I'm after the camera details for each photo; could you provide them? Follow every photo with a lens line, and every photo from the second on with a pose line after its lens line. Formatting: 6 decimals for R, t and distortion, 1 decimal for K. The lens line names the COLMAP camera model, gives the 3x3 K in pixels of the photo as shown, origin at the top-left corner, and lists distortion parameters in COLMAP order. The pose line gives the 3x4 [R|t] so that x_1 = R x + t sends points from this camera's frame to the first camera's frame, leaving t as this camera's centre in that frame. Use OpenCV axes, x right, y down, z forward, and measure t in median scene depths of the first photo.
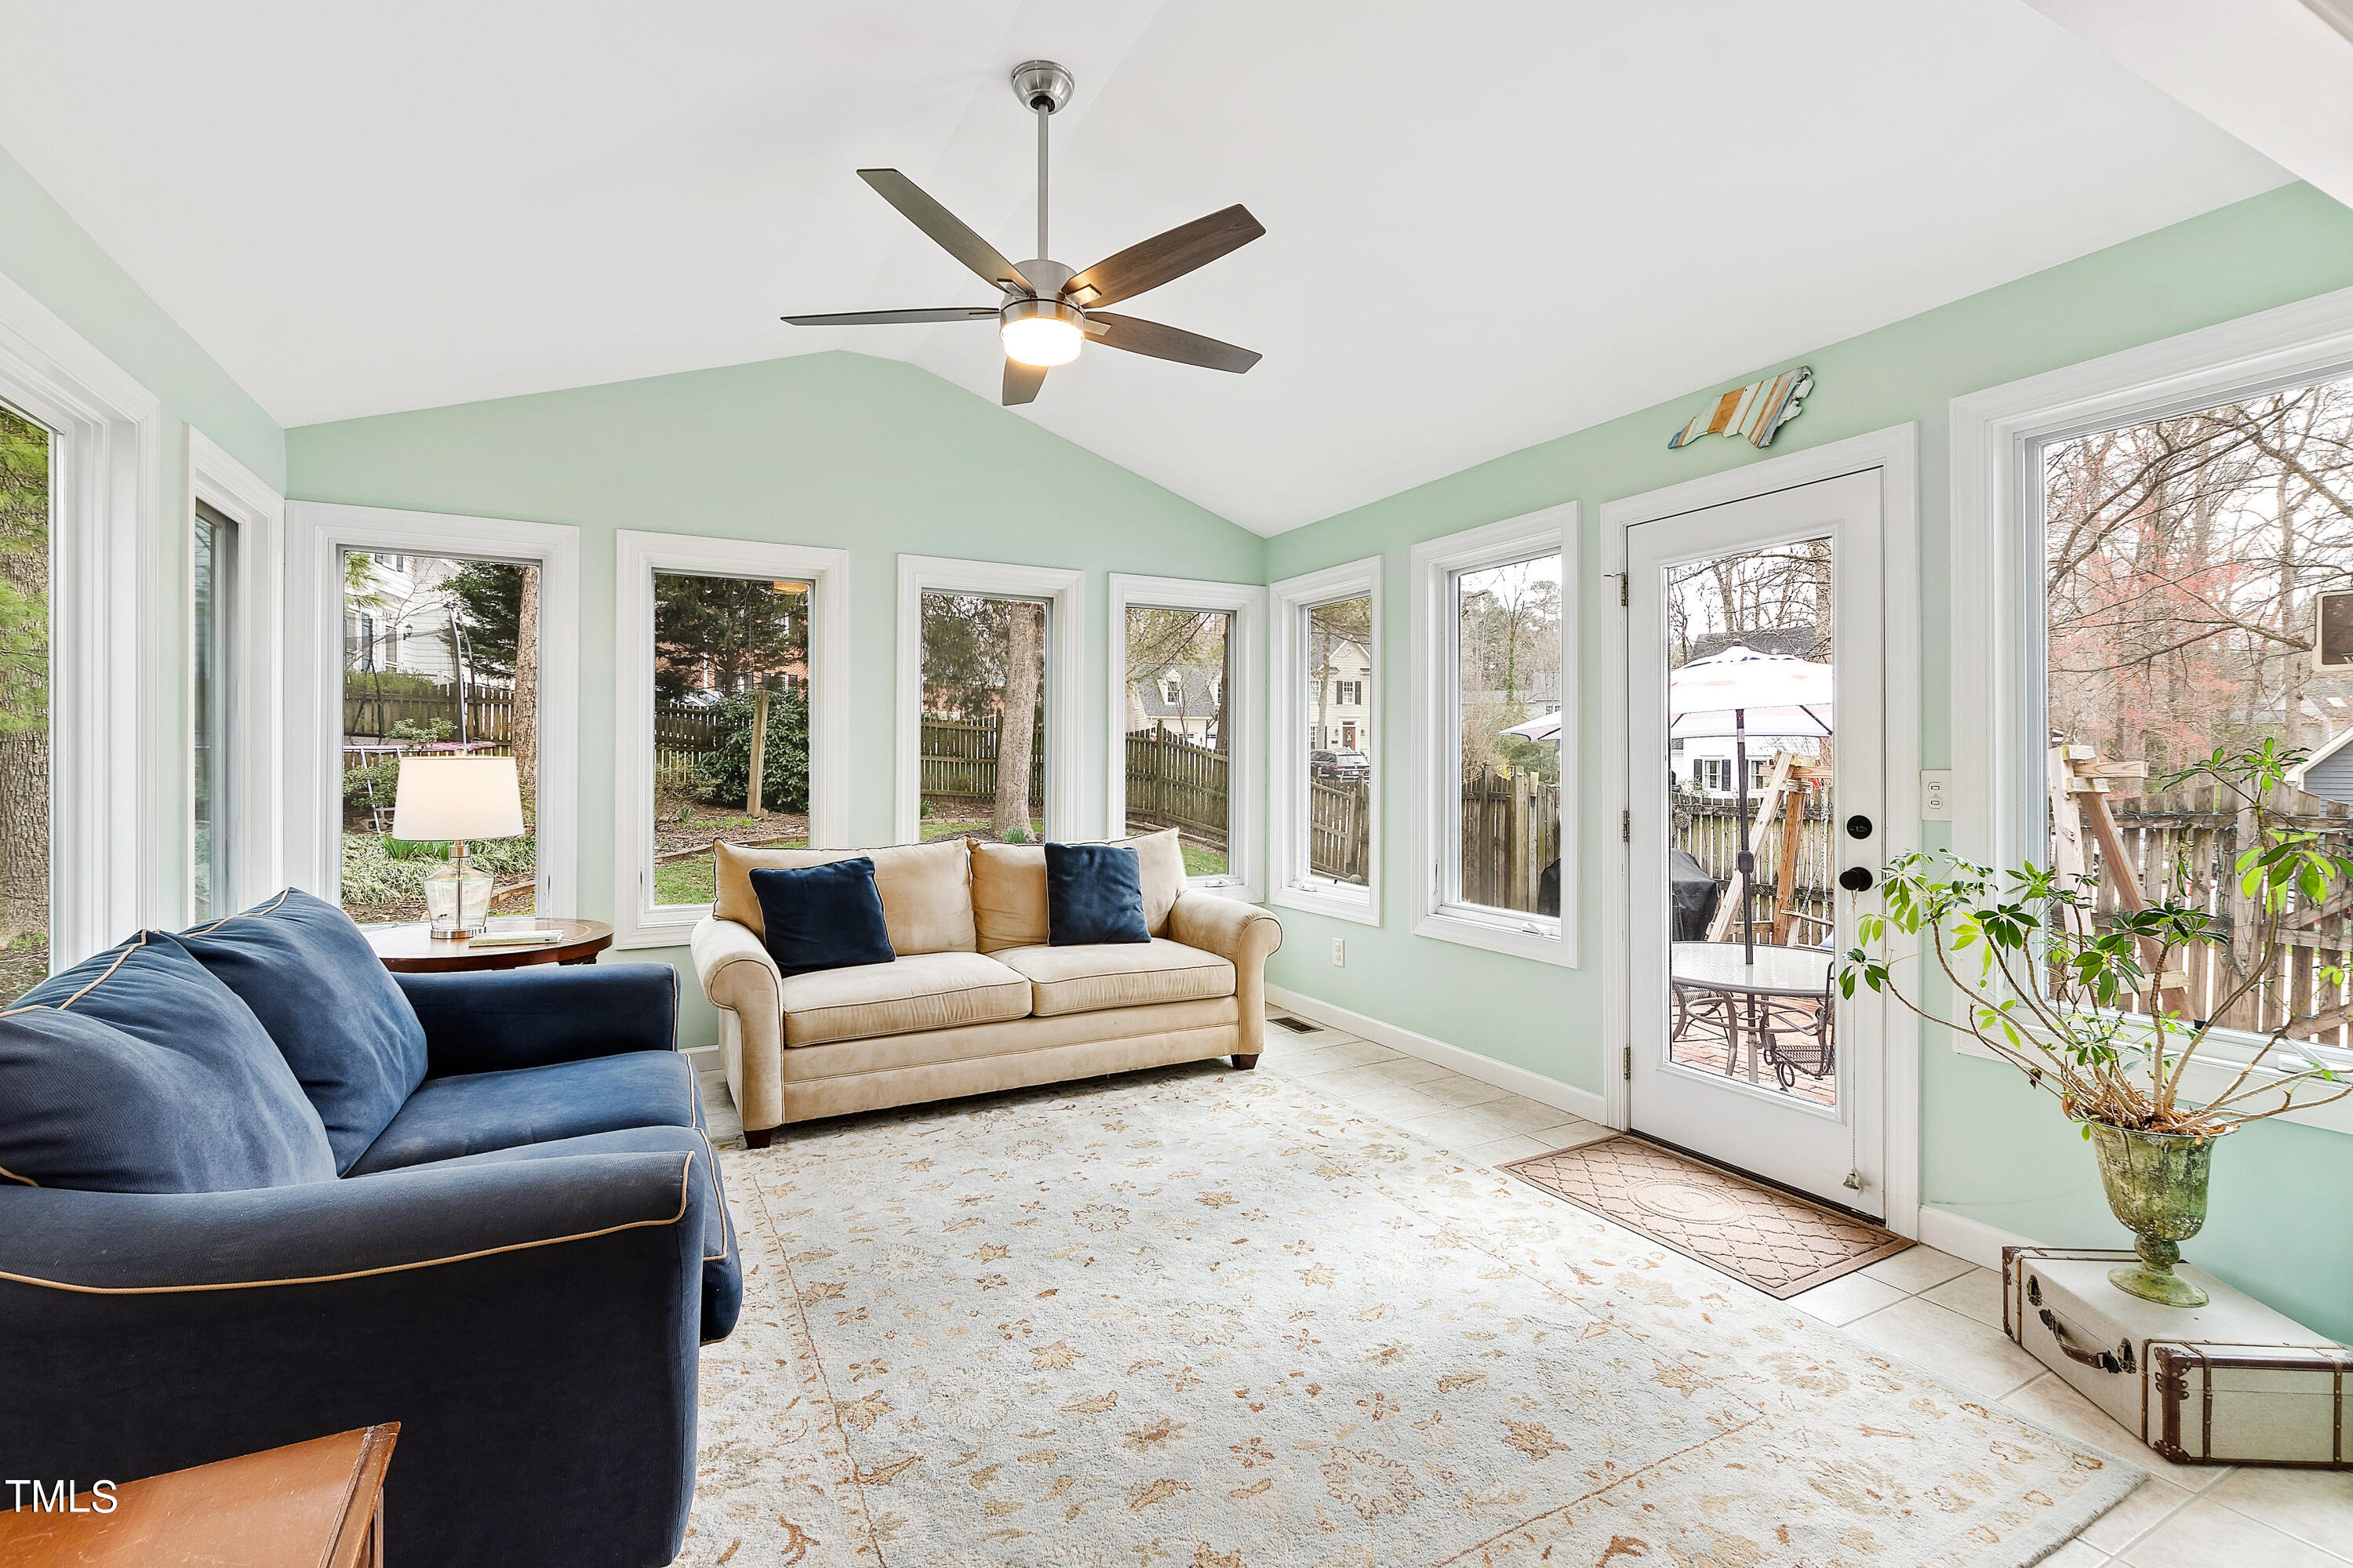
lens RADIAL K [[1046.3, 0, 1173.8], [0, 1046.3, 763.8], [0, 0, 1]] dist [0.003252, -0.002159]
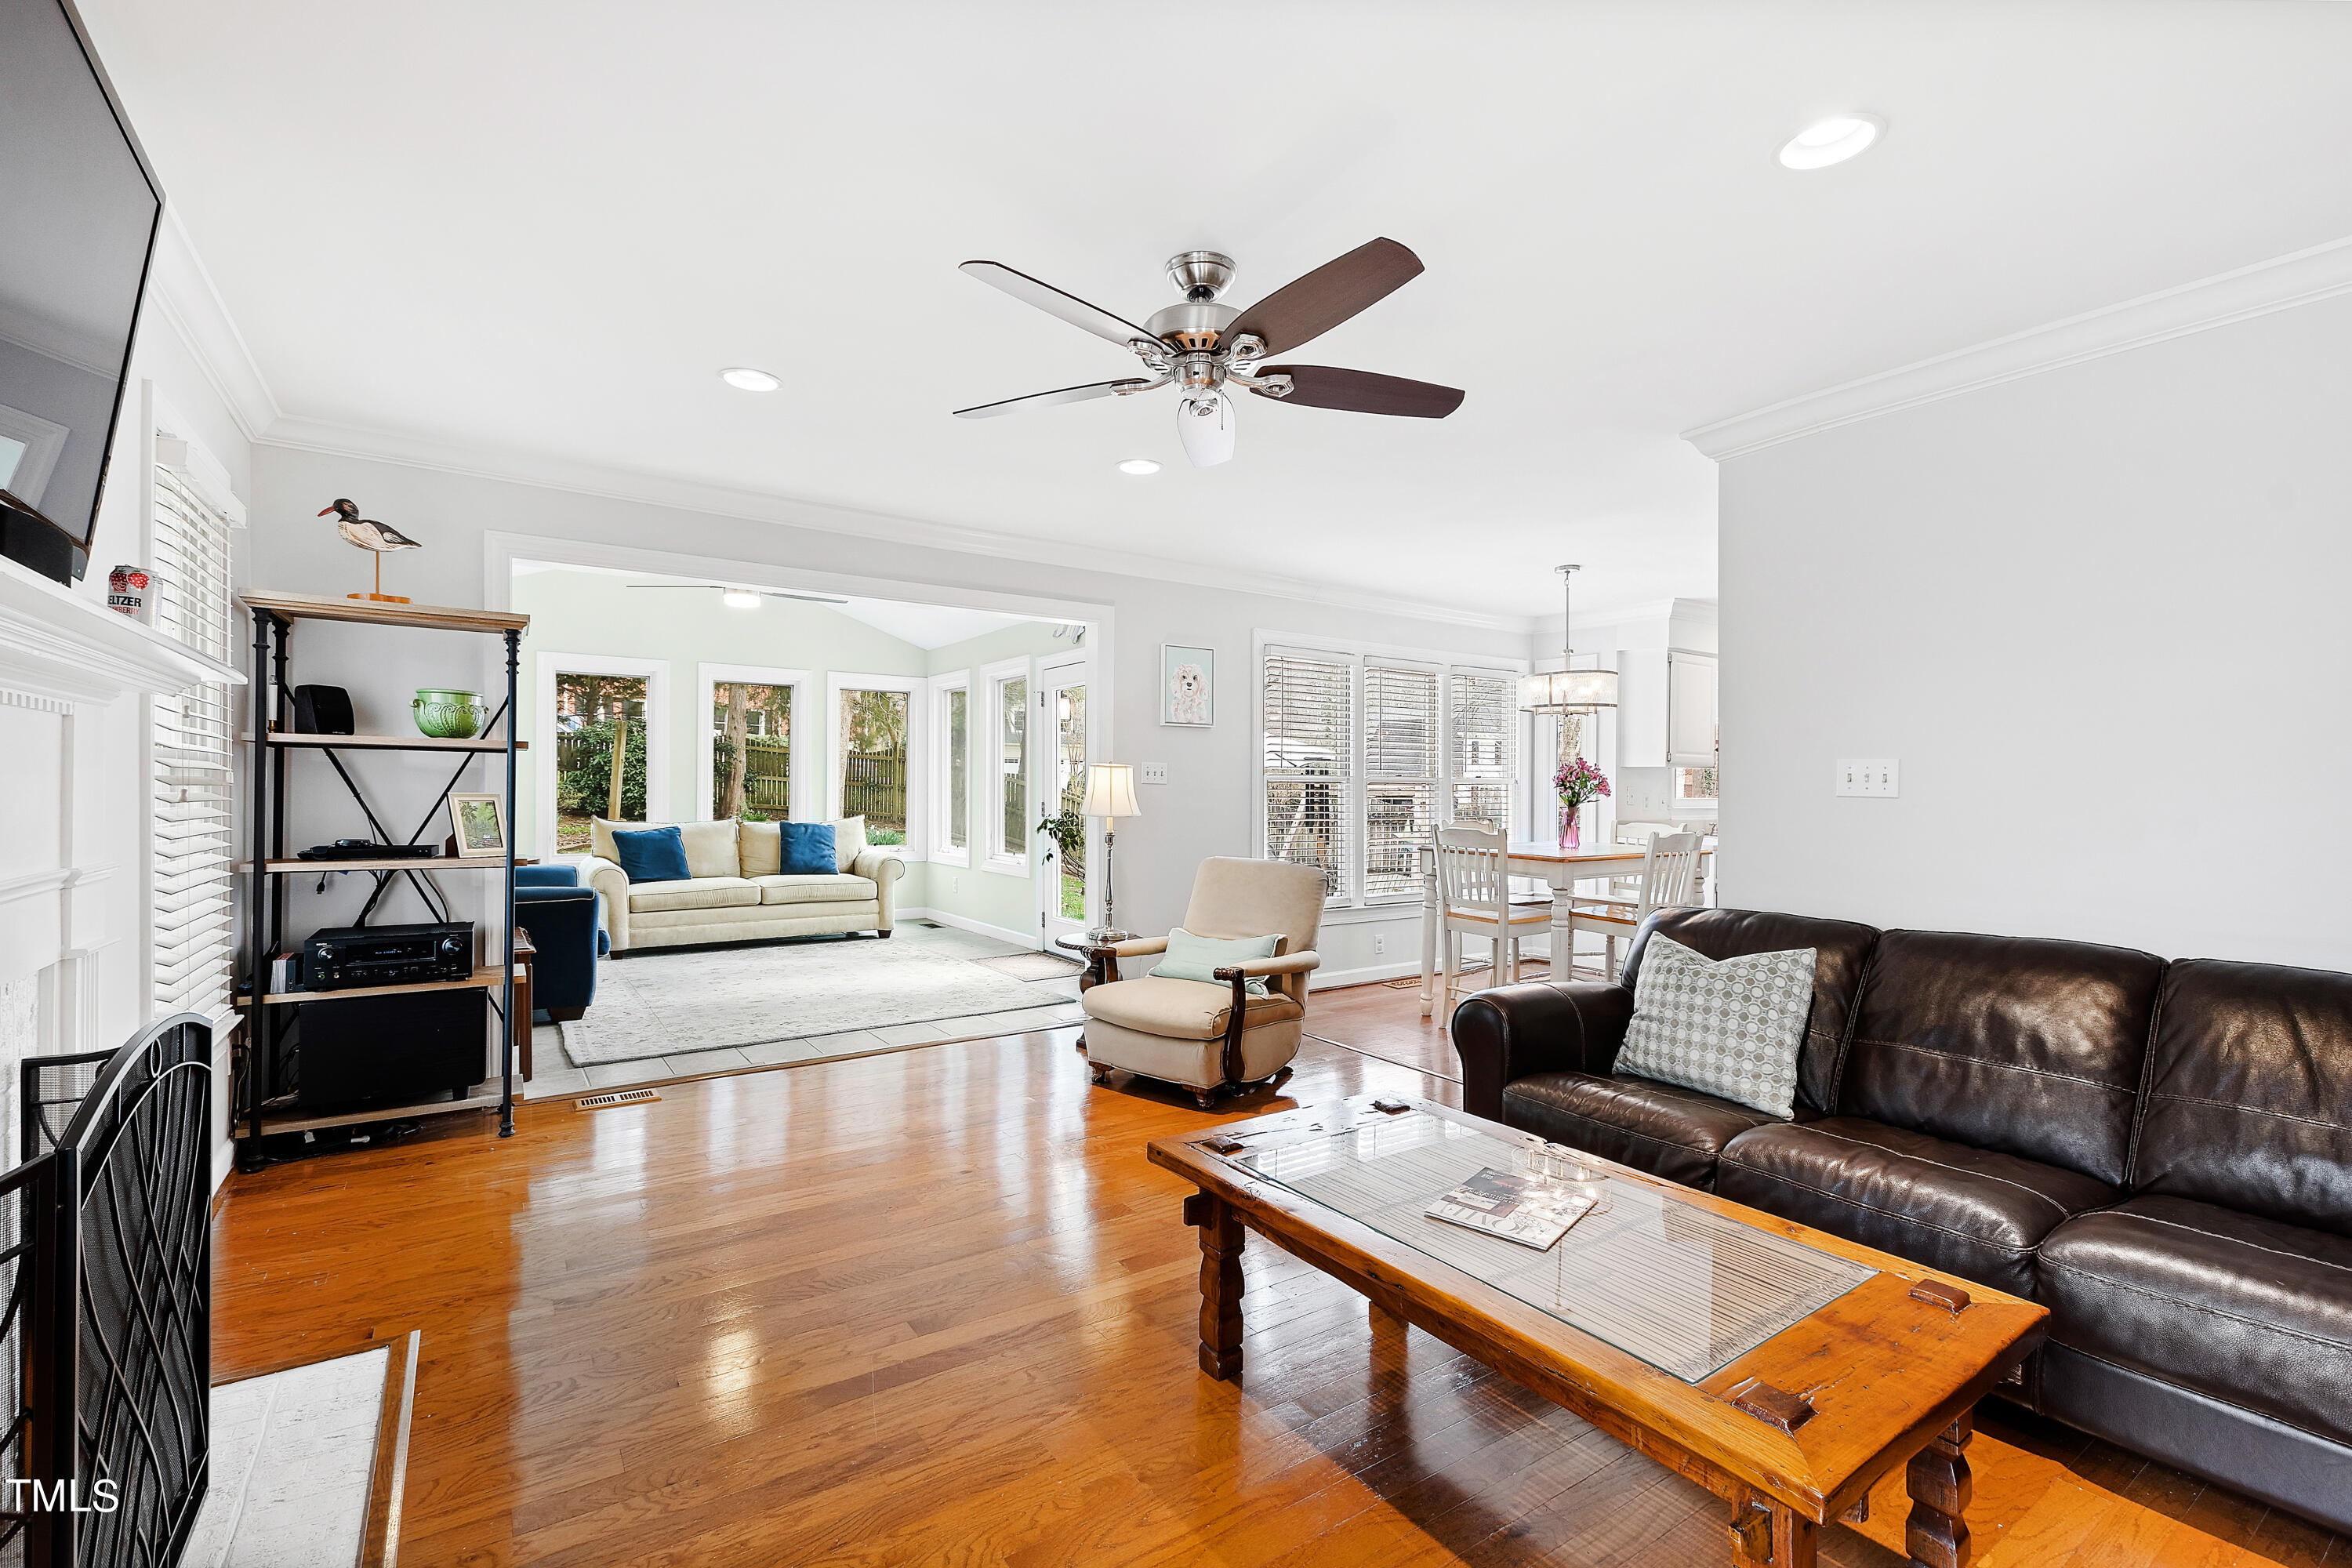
lens RADIAL K [[1045.8, 0, 1175.0], [0, 1045.8, 794.3], [0, 0, 1]] dist [0.003252, -0.002159]
pose [[0.993767, 0.007451, 0.111225, 0.368345], [-0.008064, 0.999955, 0.005068, 0.012504], [-0.111183, -0.005933, 0.993782, -0.926692]]
